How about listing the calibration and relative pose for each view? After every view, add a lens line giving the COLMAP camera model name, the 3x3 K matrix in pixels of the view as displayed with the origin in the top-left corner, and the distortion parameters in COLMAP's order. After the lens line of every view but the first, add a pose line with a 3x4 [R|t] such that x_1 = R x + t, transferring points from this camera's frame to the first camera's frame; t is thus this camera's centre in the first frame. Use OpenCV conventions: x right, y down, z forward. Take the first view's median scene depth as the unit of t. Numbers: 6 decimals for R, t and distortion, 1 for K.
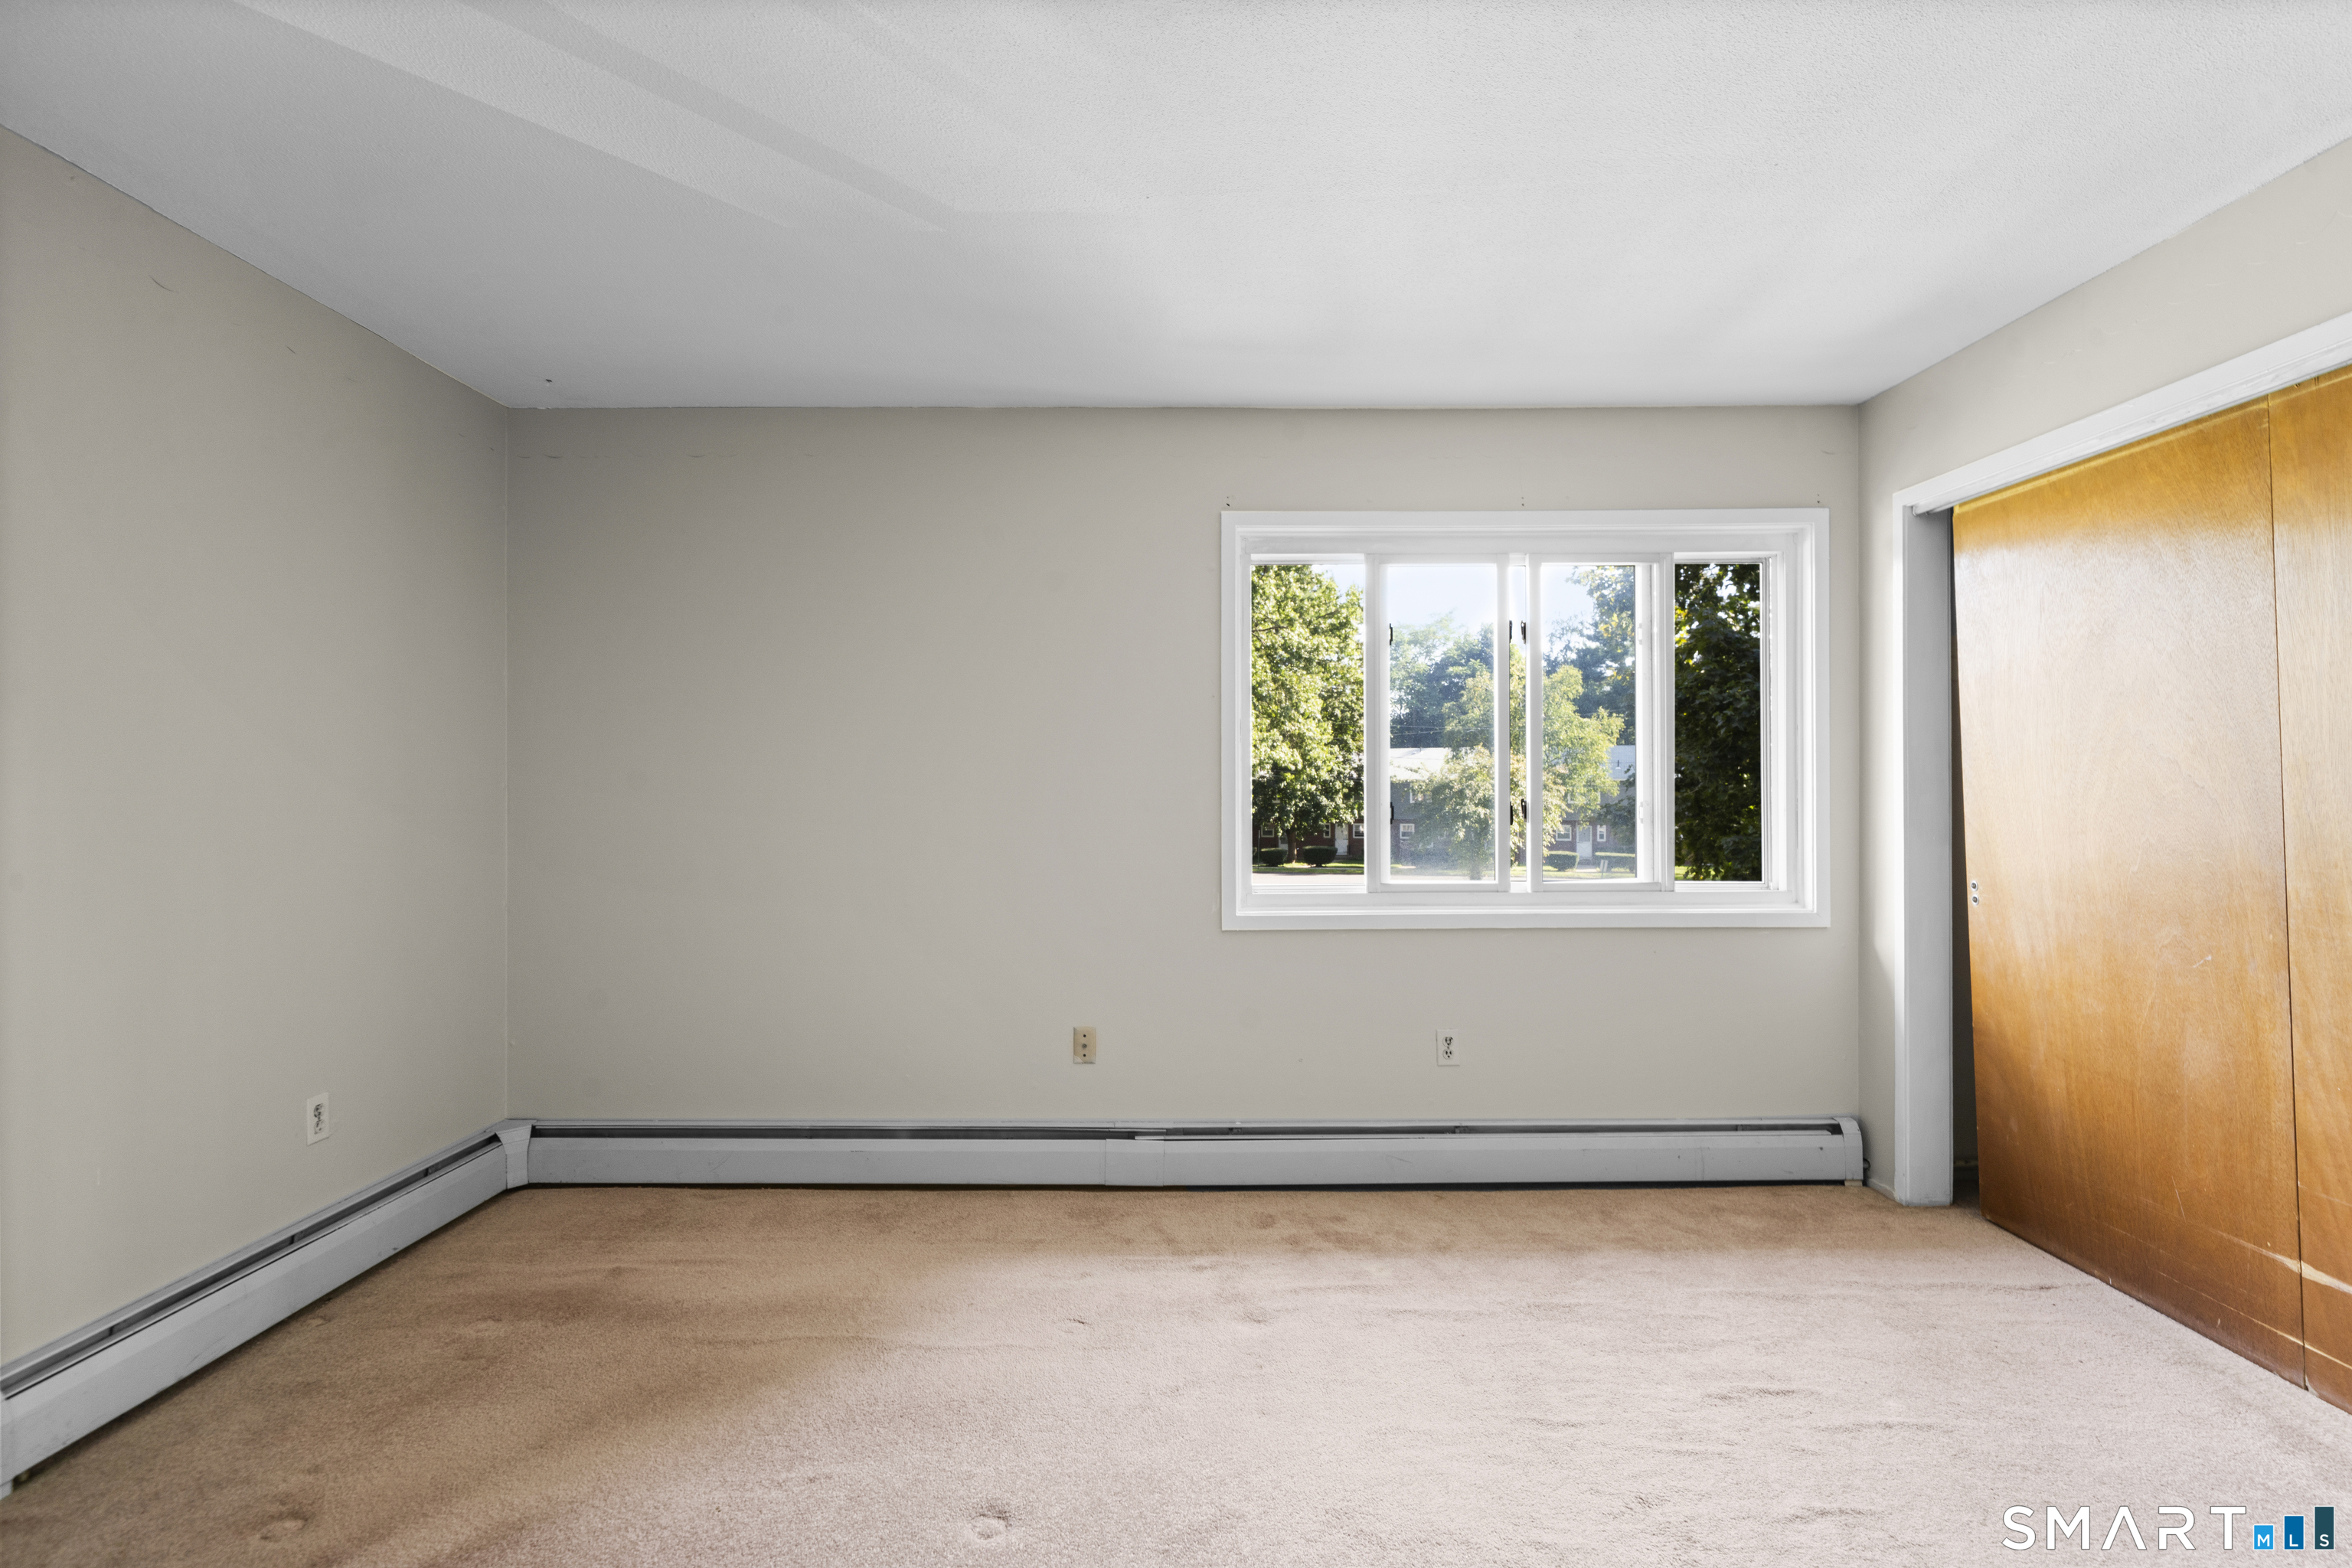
lens RADIAL K [[1100.3, 0, 1167.7], [0, 1100.3, 794.3], [0, 0, 1]] dist [-0.003570, 0.001022]
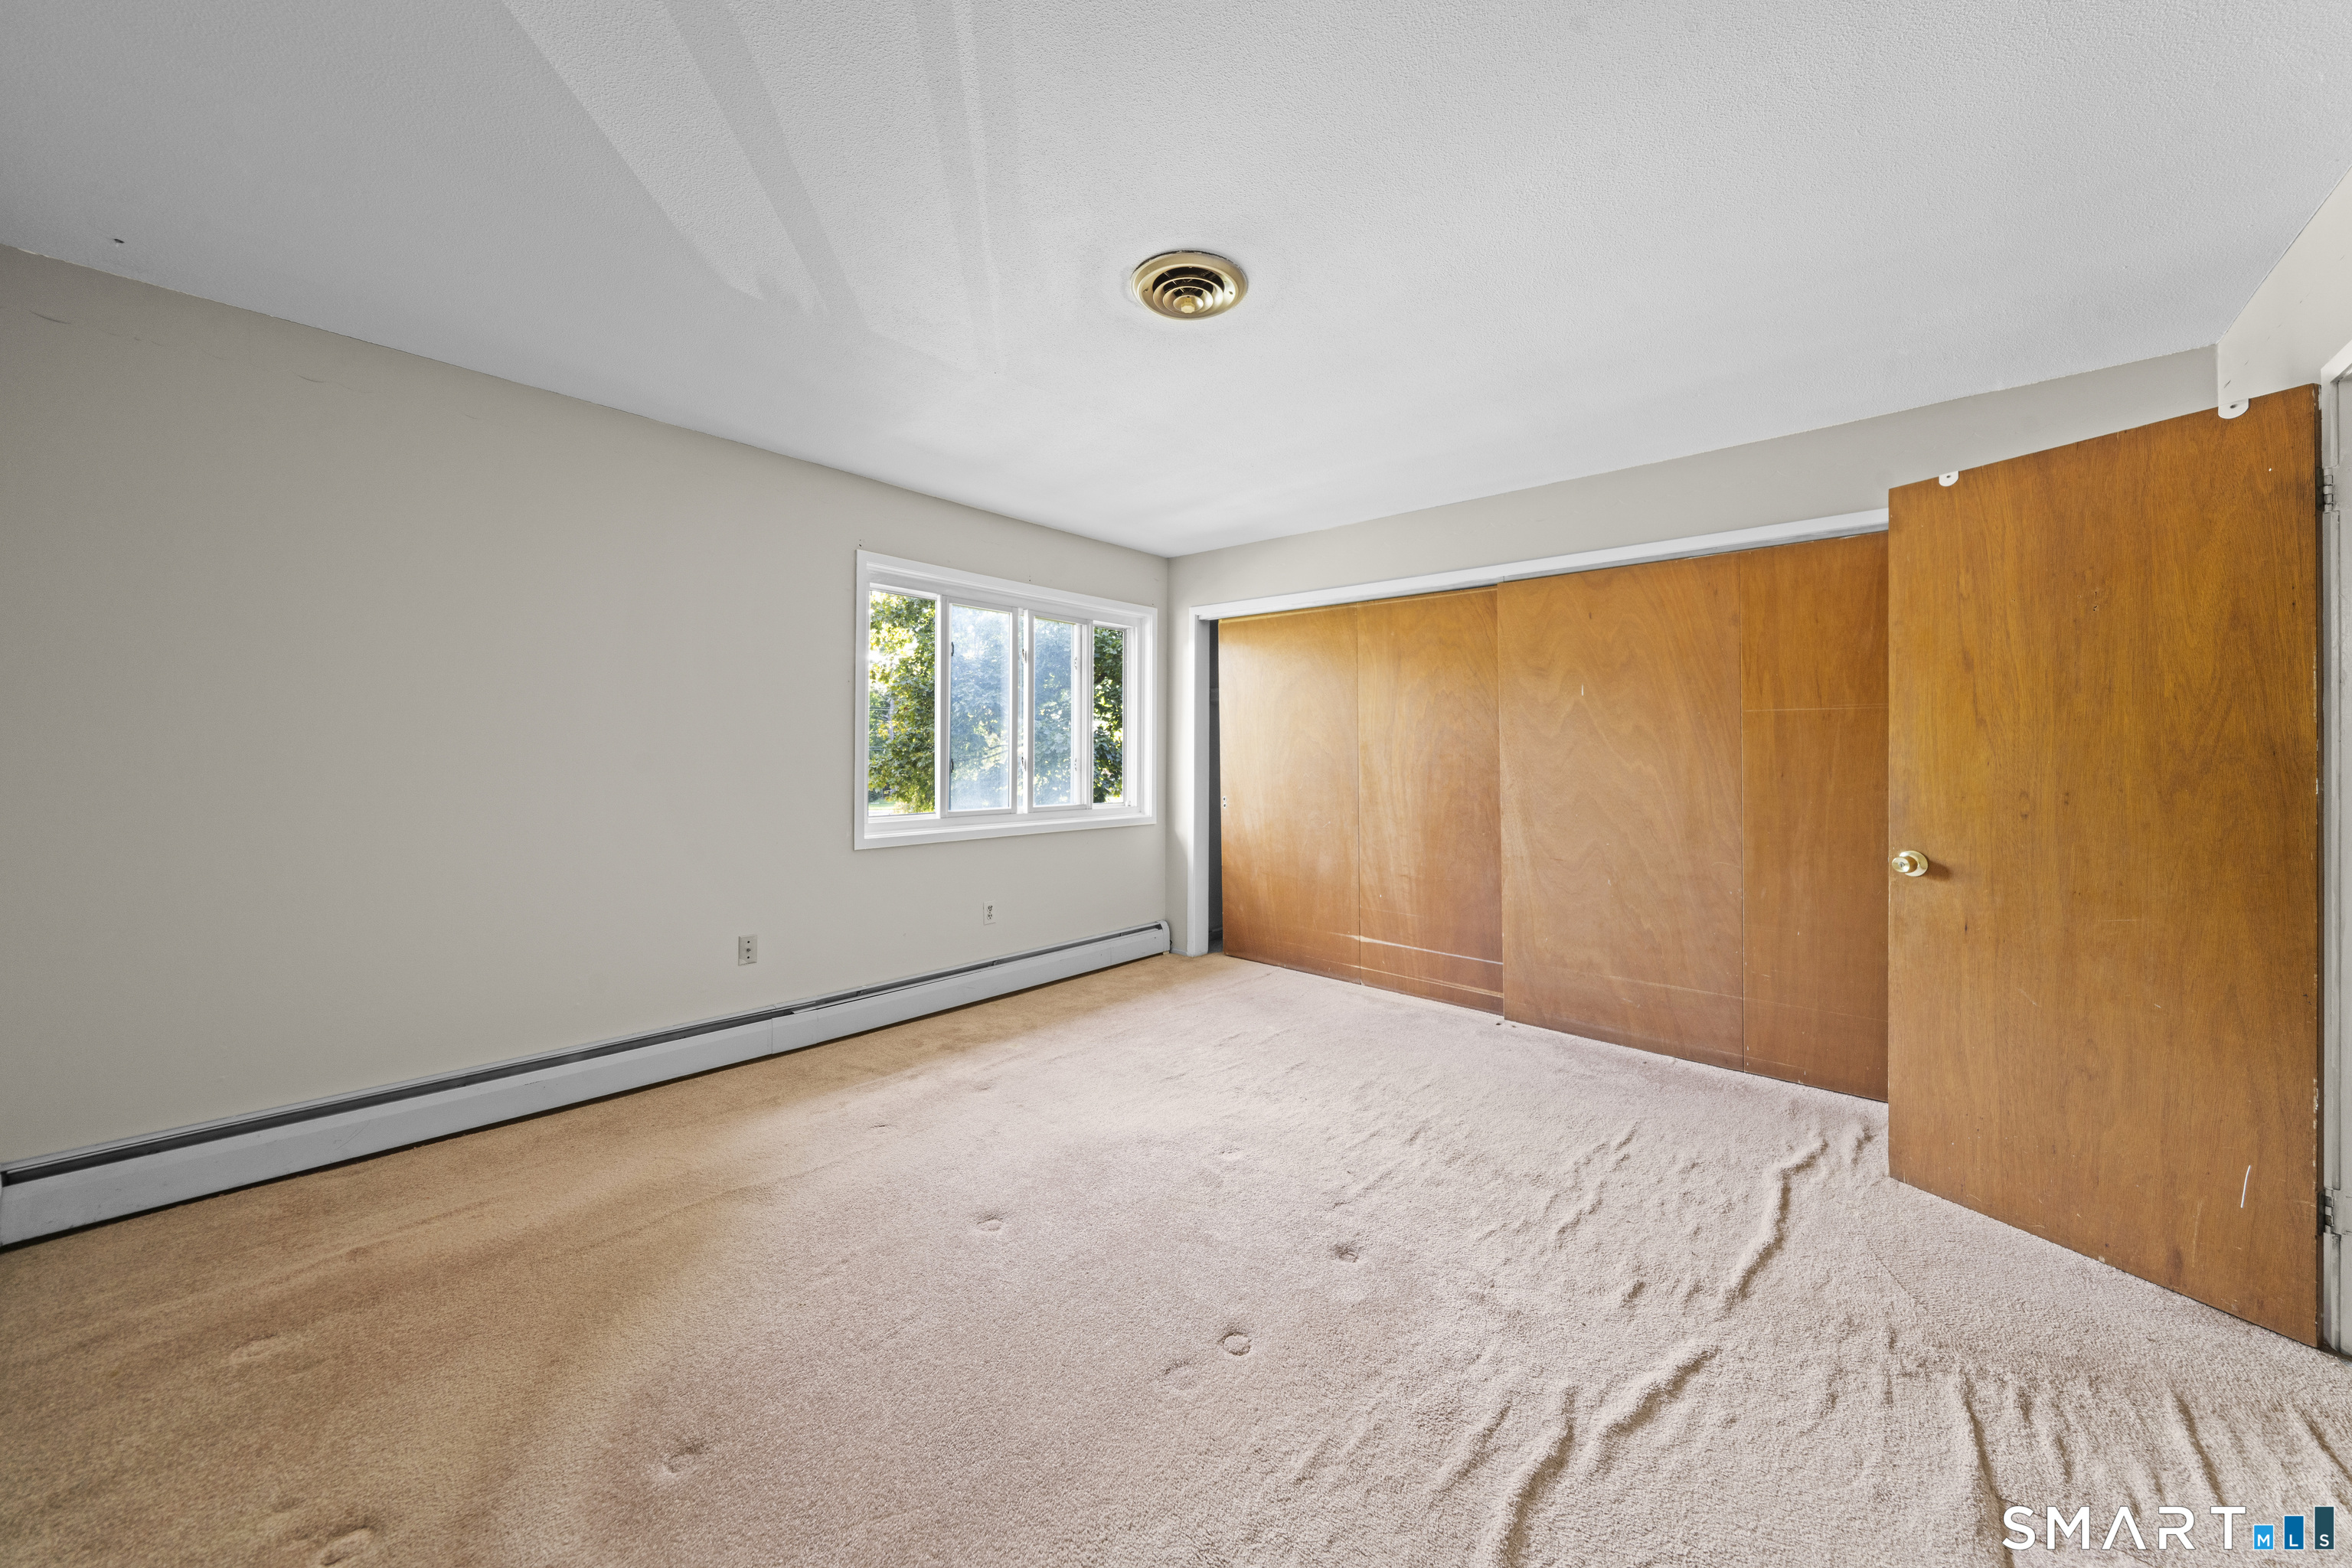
lens RADIAL K [[816.7, 0, 1132.2], [0, 816.7, 750.9], [0, 0, 1]] dist [-0.009958, -0.000488]
pose [[0.687676, 0.011432, 0.725928, -0.524036], [-0.008523, 0.999934, -0.007673, 0.003754], [-0.725968, -0.000910, 0.687728, 0.041716]]
